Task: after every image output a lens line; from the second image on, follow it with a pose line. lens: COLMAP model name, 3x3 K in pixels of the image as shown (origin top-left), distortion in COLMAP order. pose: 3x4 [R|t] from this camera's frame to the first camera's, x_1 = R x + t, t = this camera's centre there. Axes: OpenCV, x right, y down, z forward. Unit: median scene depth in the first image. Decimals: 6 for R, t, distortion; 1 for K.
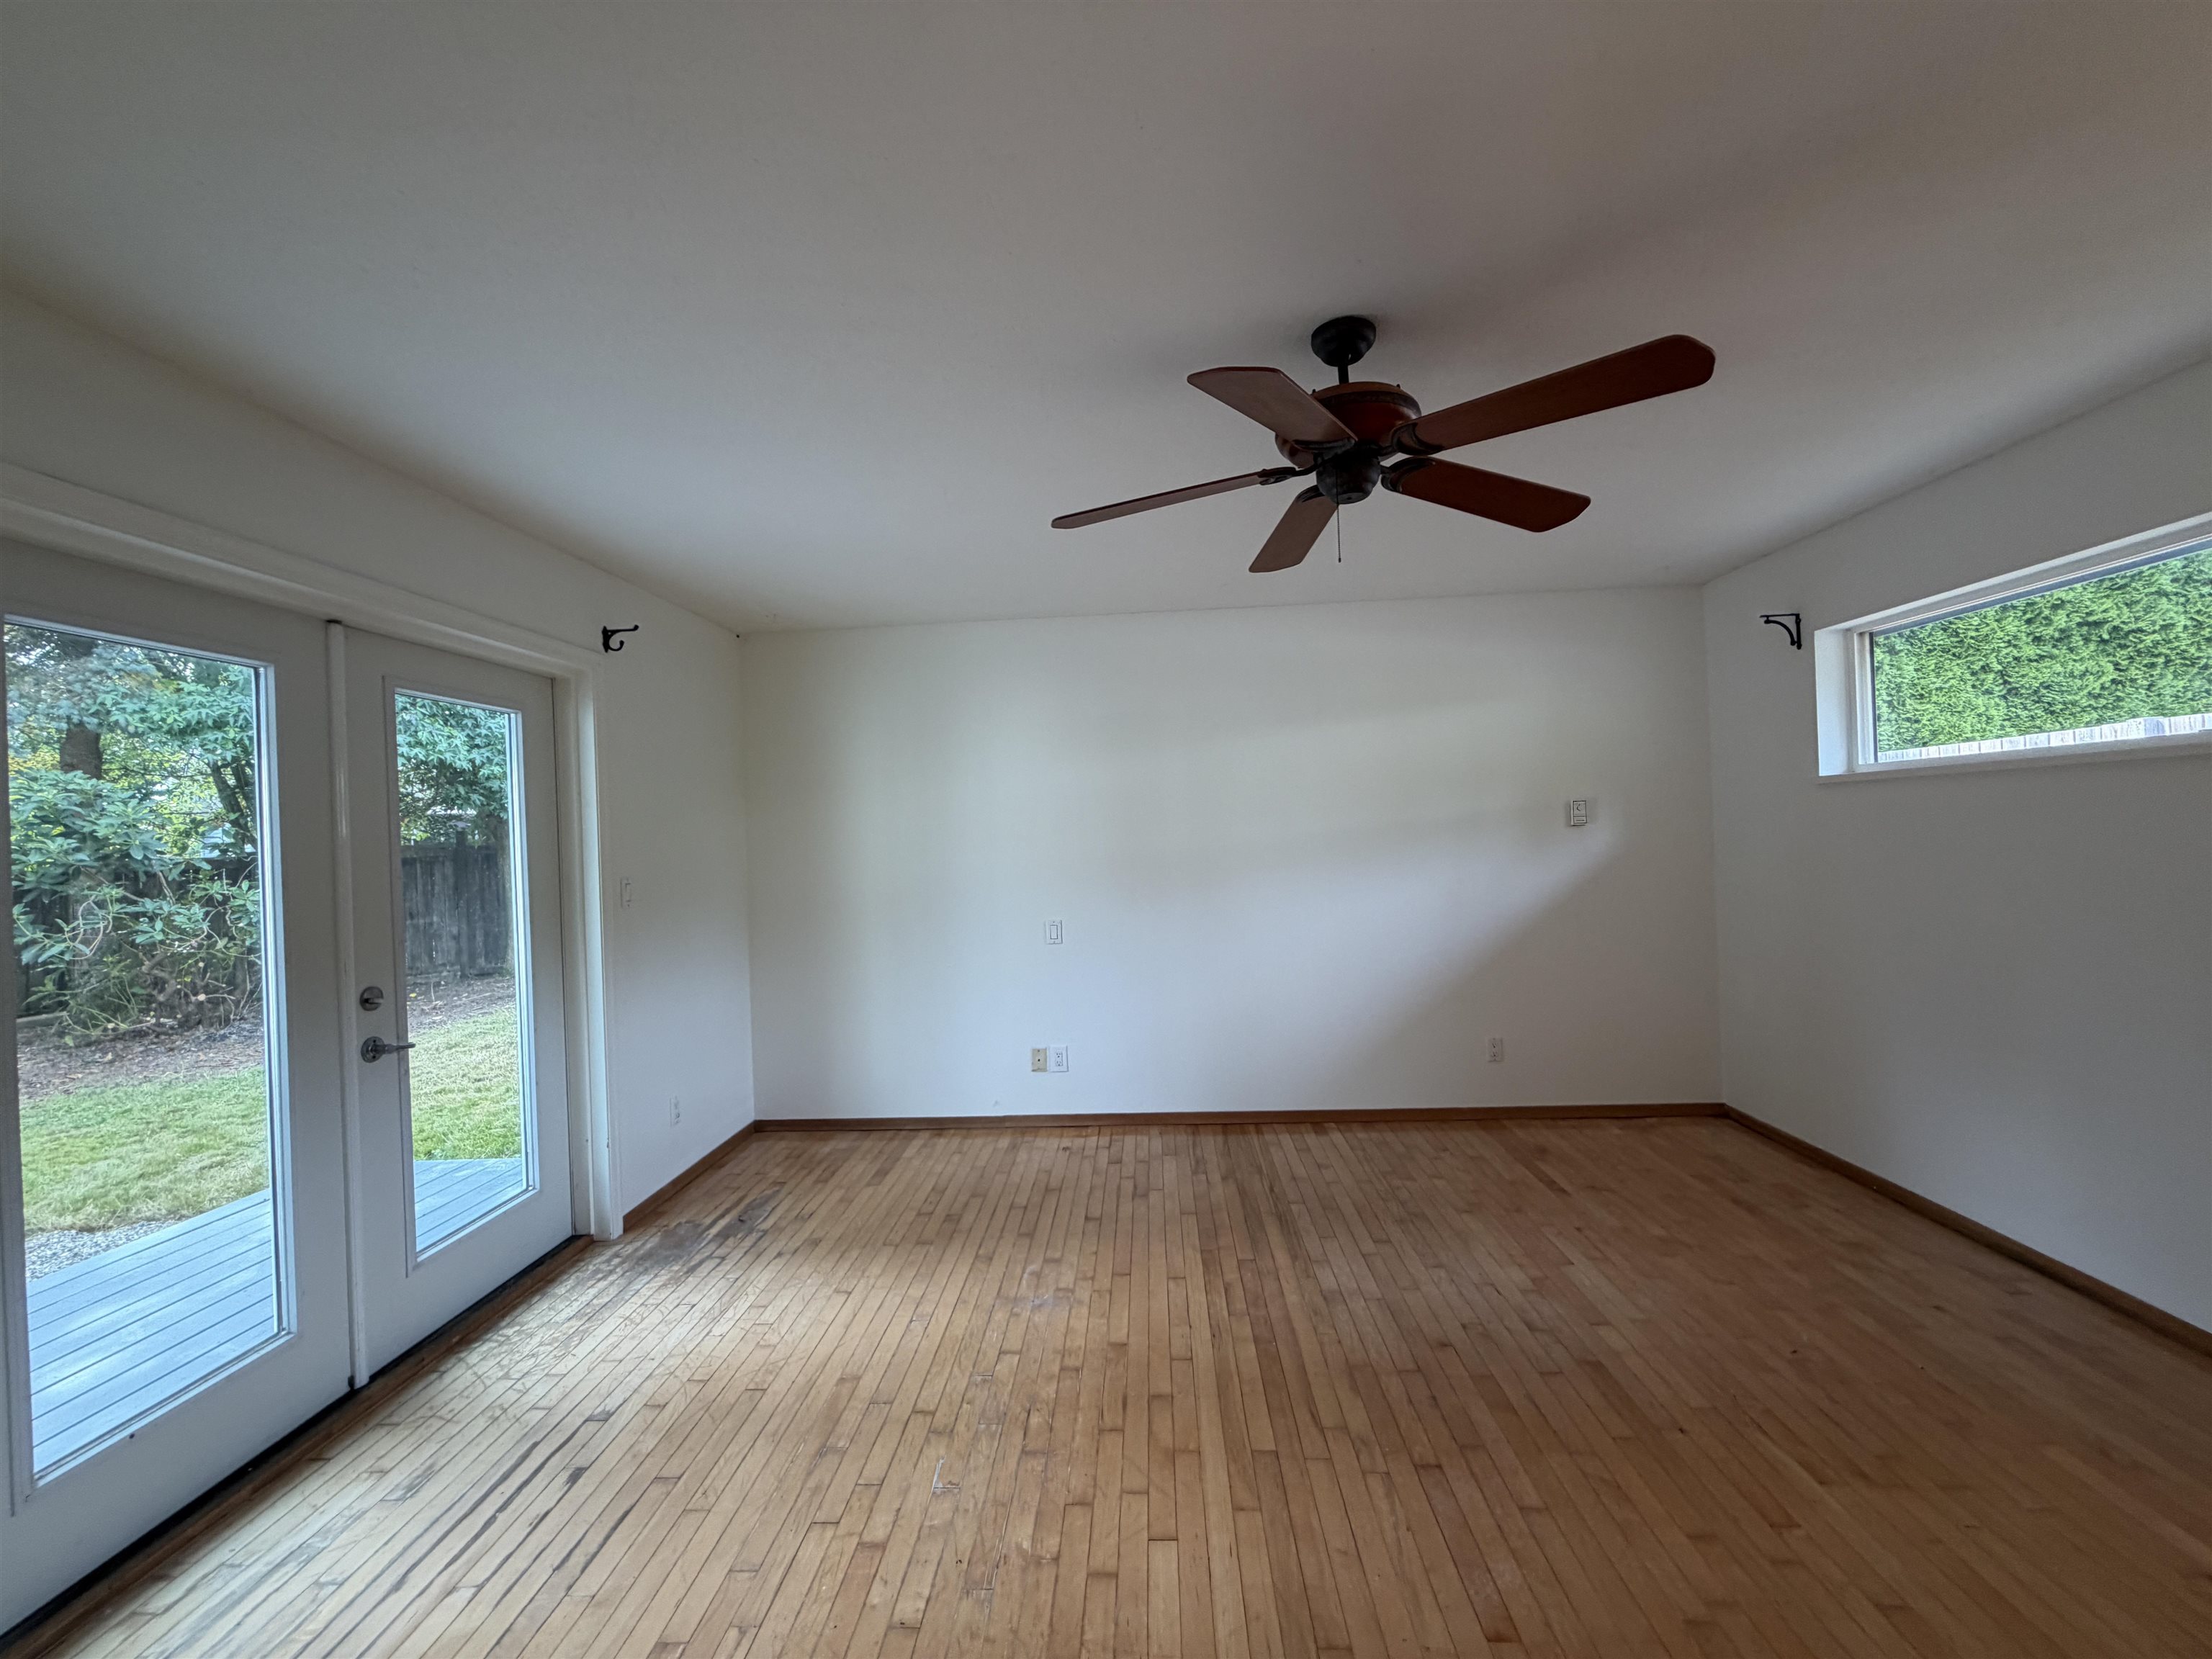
lens RADIAL K [[884.0, 0, 1097.9], [0, 884.0, 830.1], [0, 0, 1]] dist [0.002117, -0.000050]
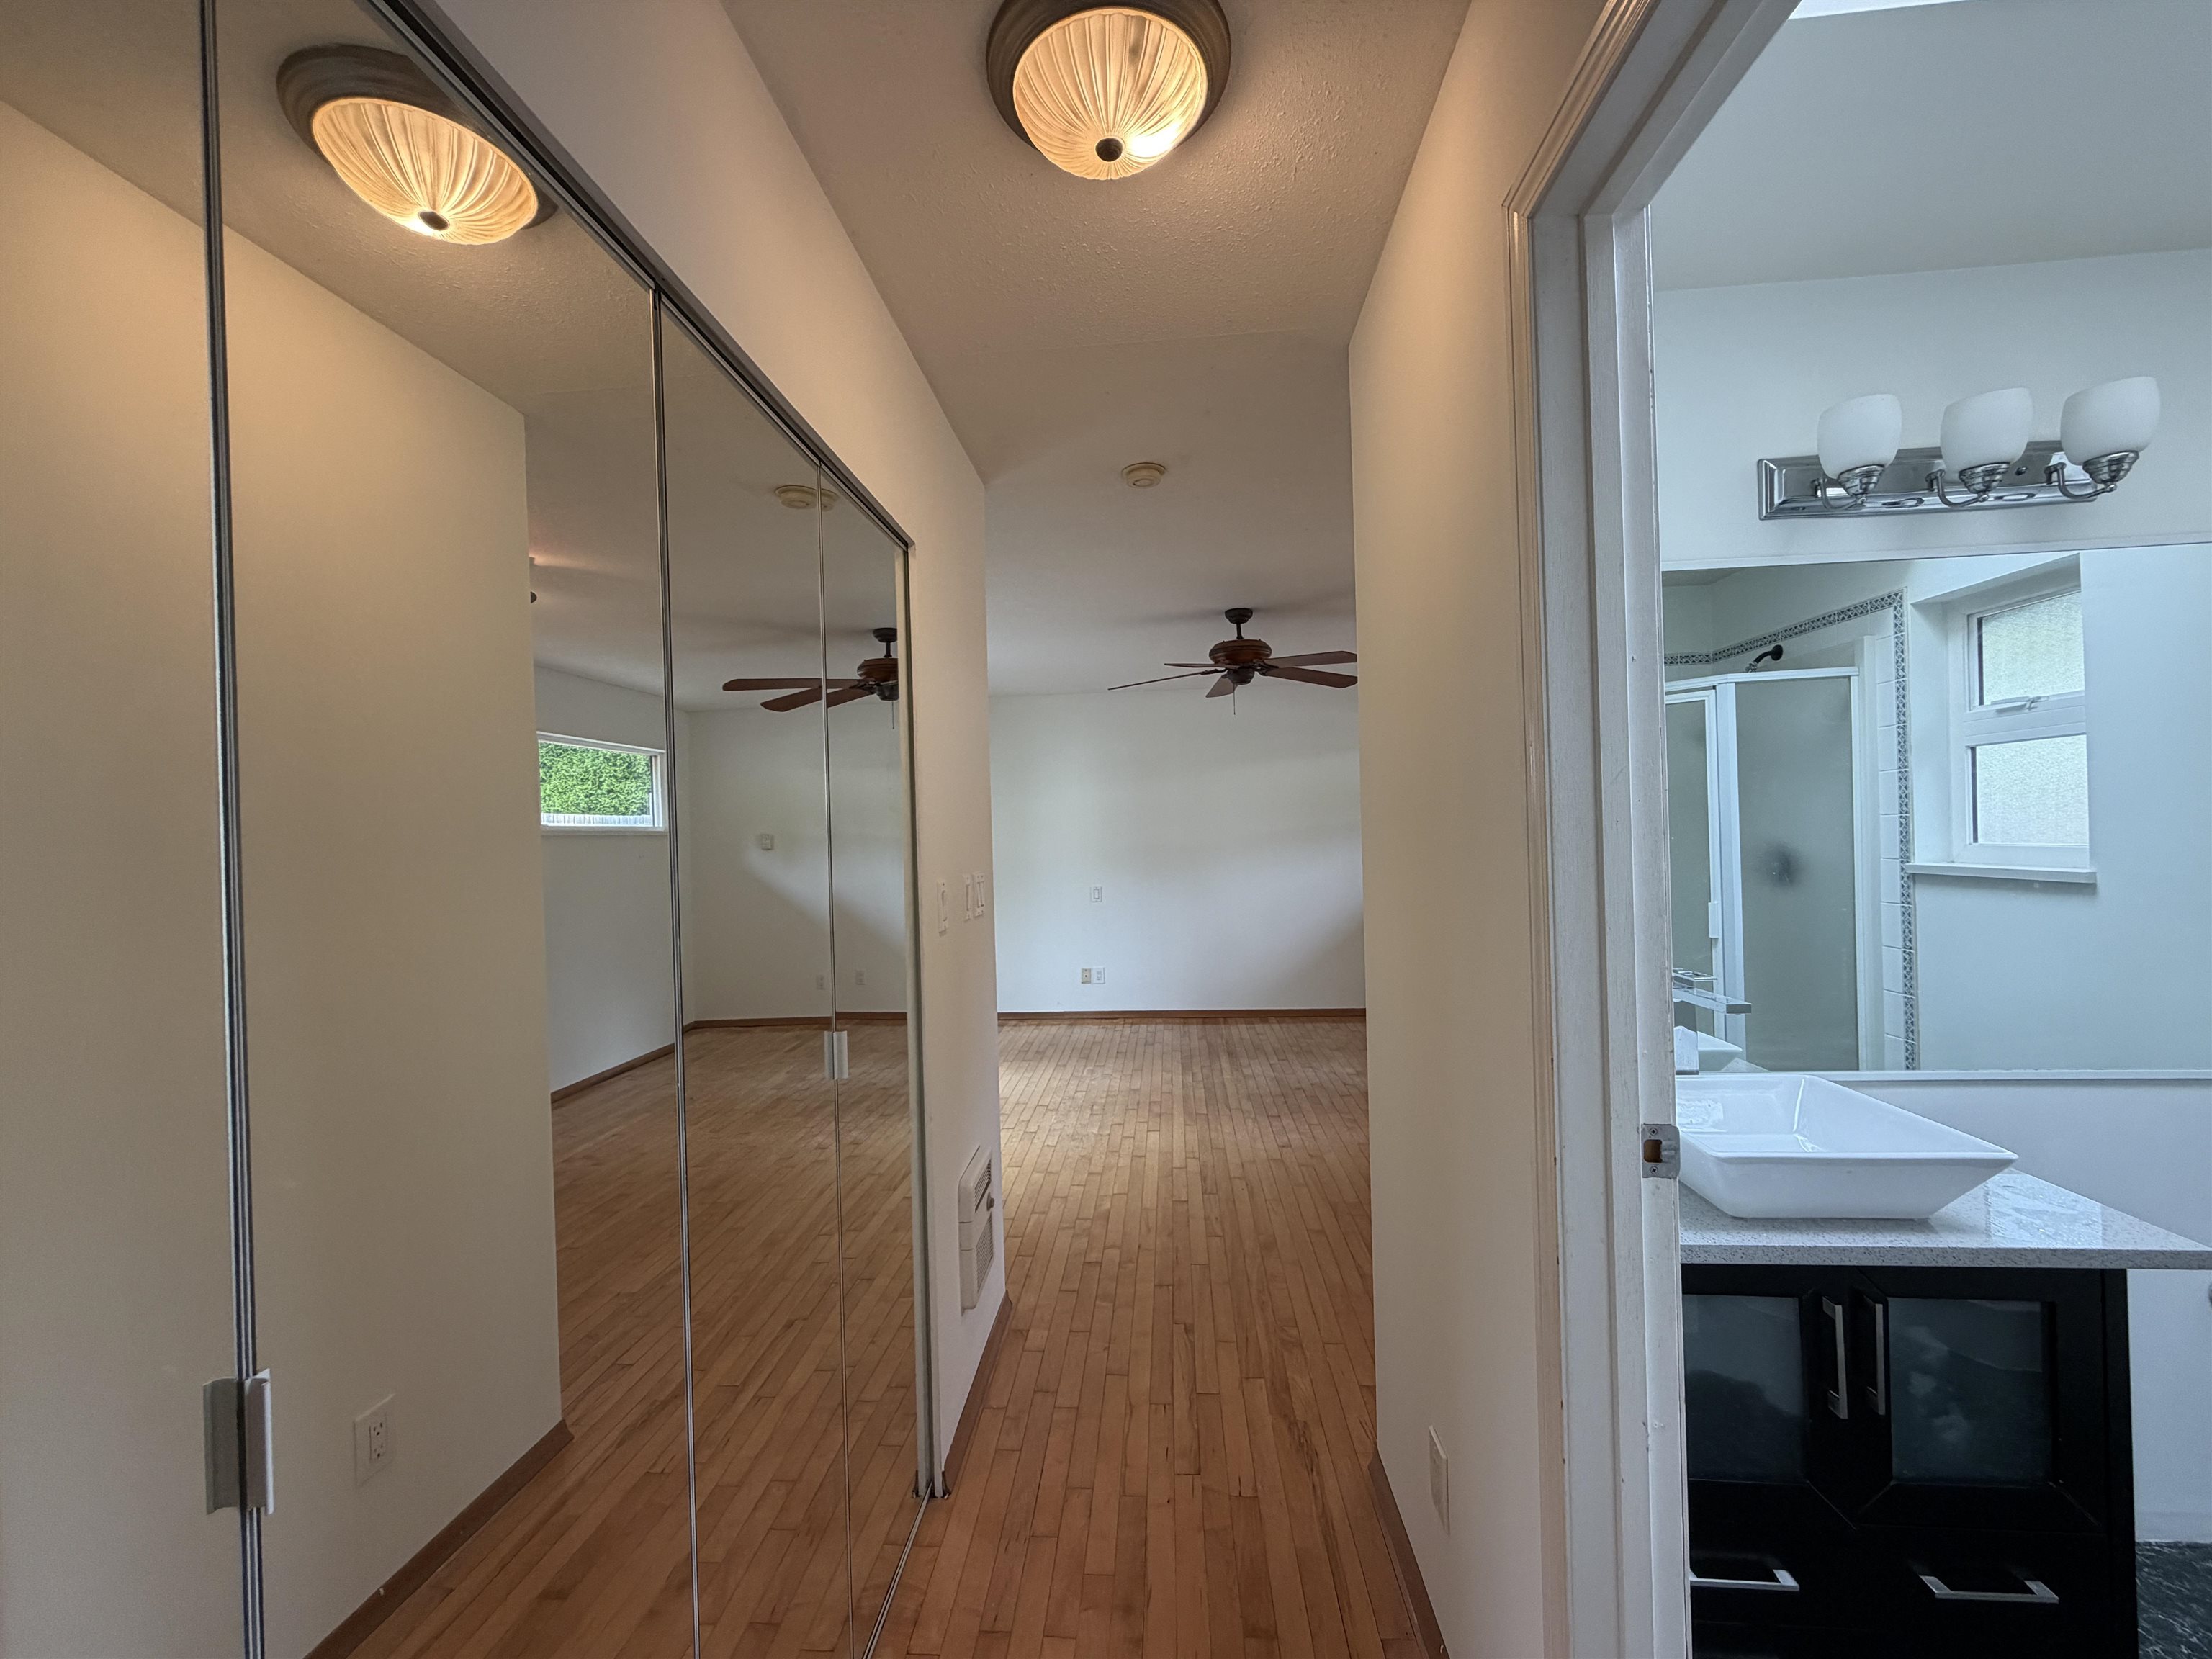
lens RADIAL K [[884.0, 0, 1108.2], [0, 884.0, 833.0], [0, 0, 1]] dist [0.002117, -0.000050]
pose [[0.999887, 0.008764, -0.012247, -0.016877], [-0.008693, 0.999945, 0.005827, -0.002734], [0.012297, -0.005720, 0.999908, -0.876857]]
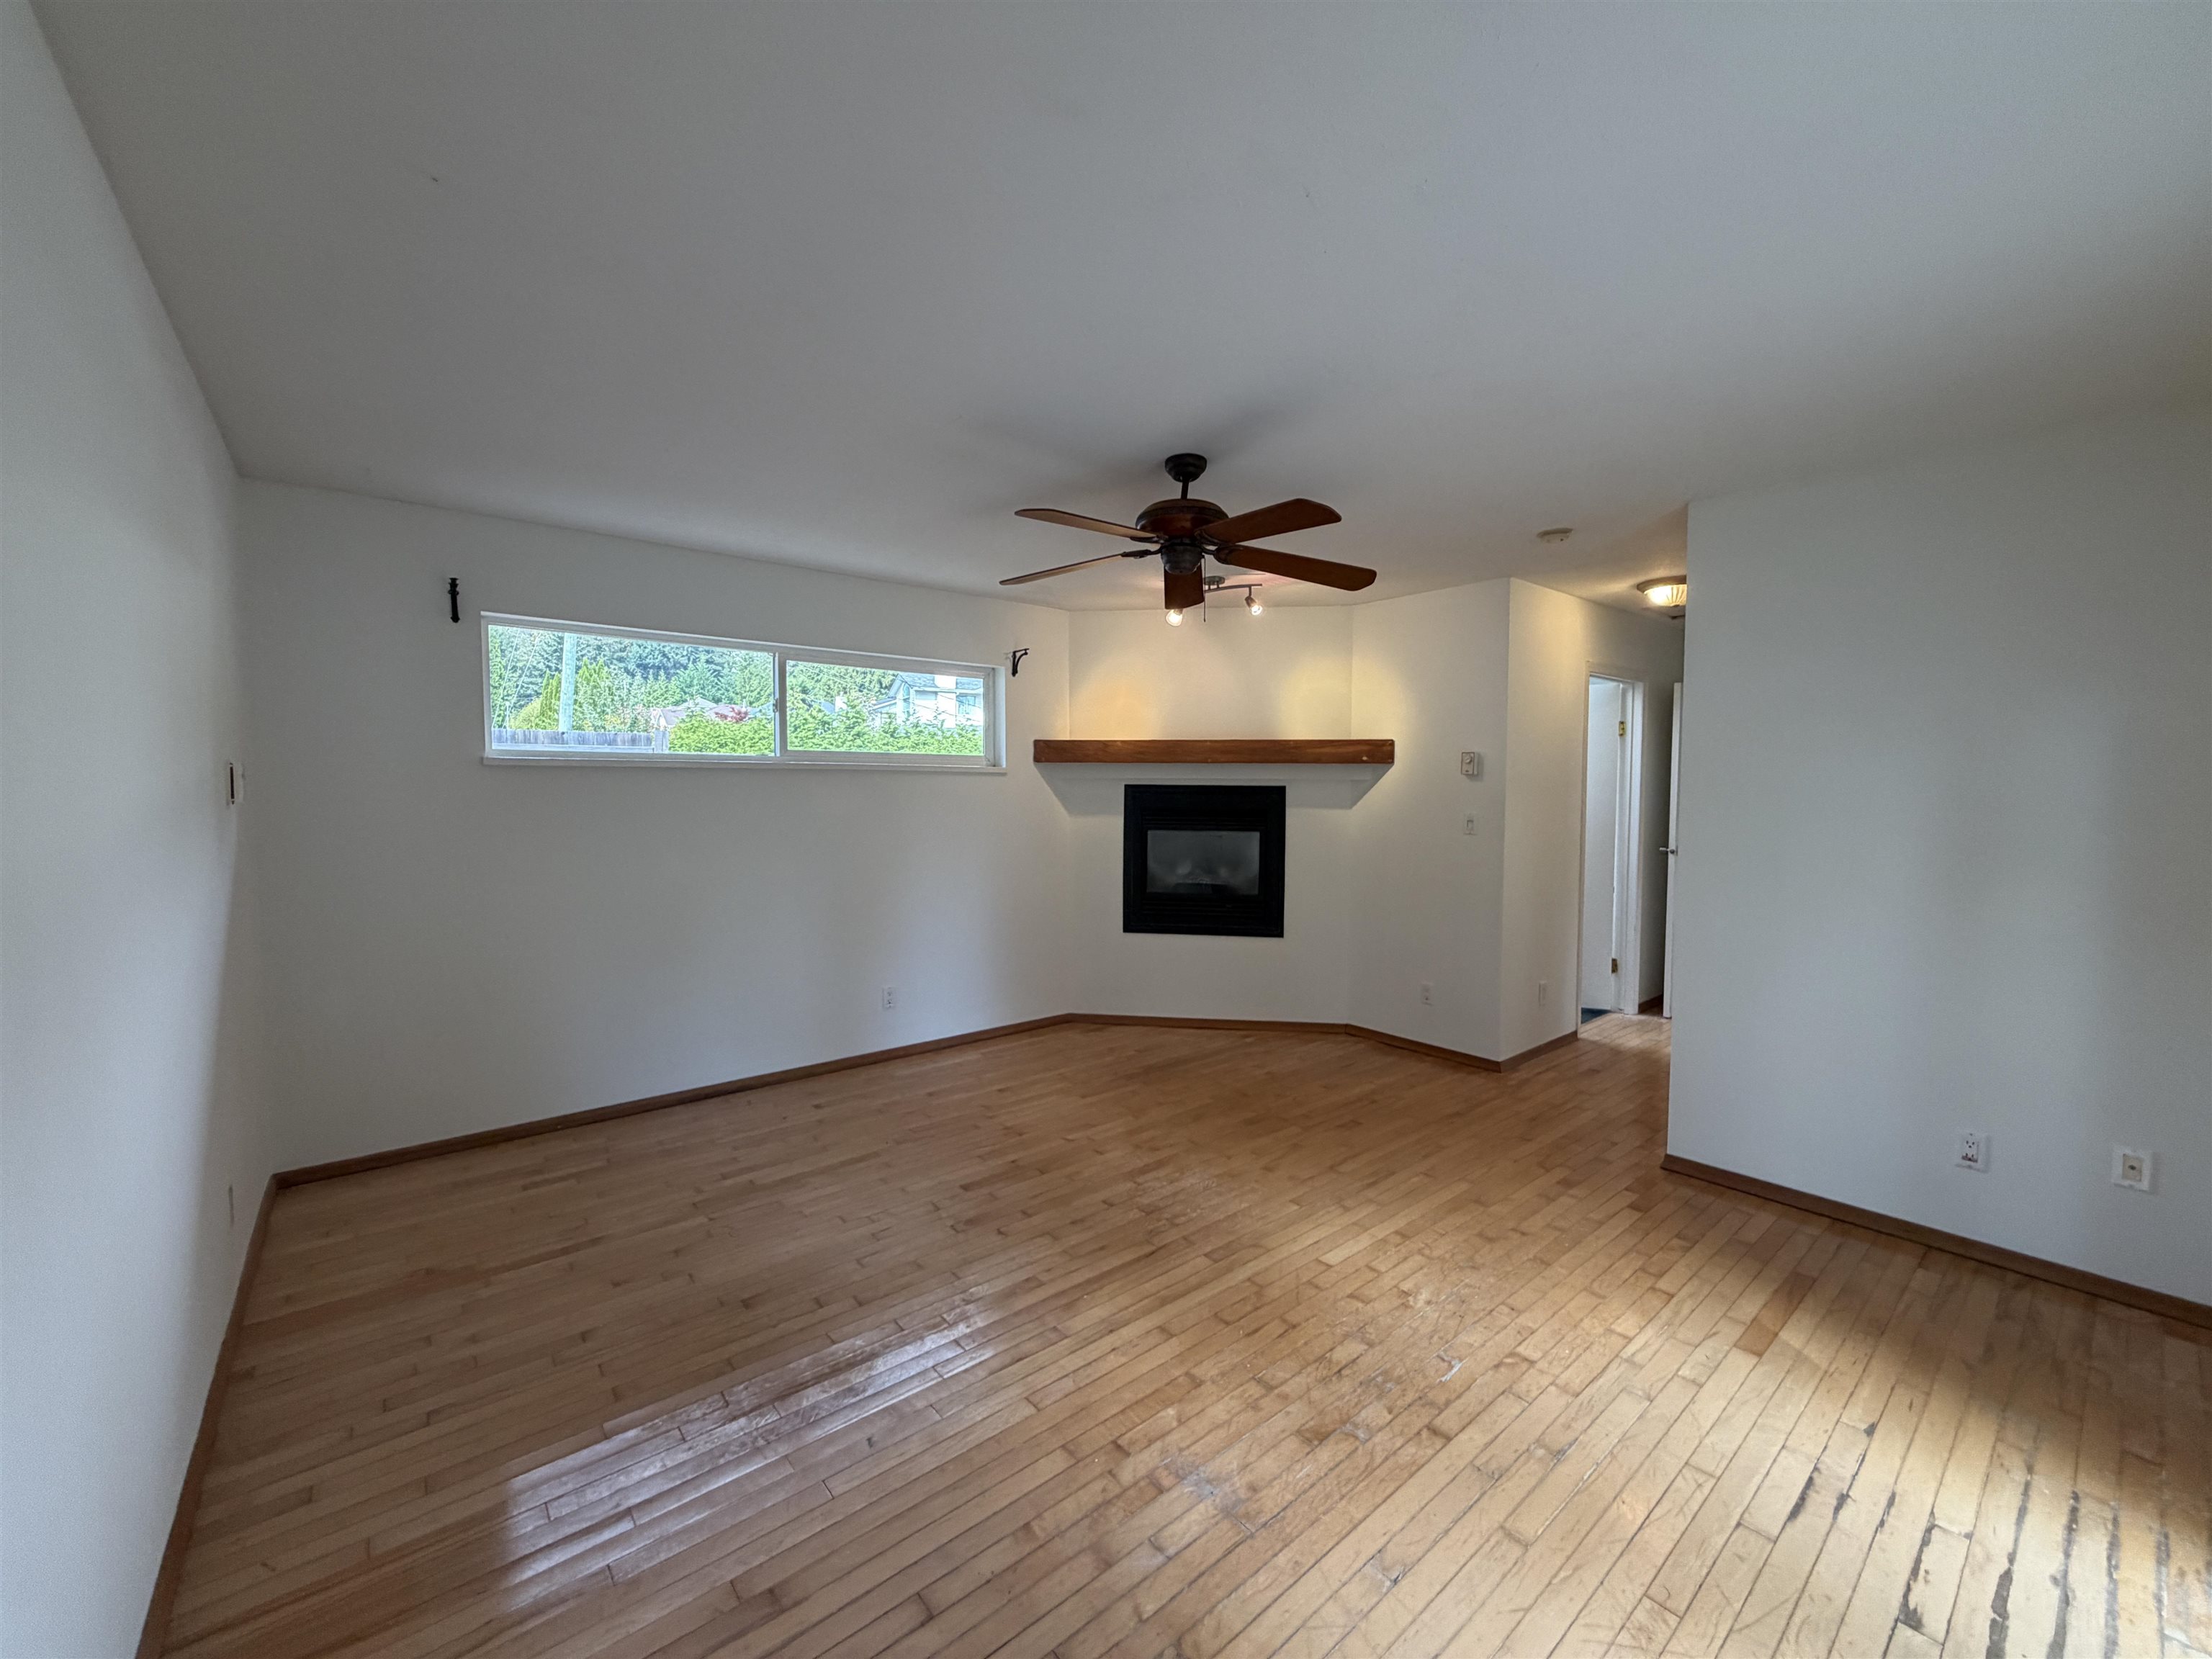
lens RADIAL K [[884.0, 0, 1089.0], [0, 884.0, 835.8], [0, 0, 1]] dist [0.002117, -0.000050]
pose [[-0.674368, -0.003199, 0.738388, -0.500360], [0.020328, 0.999531, 0.022896, 0.019686], [-0.738116, 0.030450, -0.673987, 1.494885]]
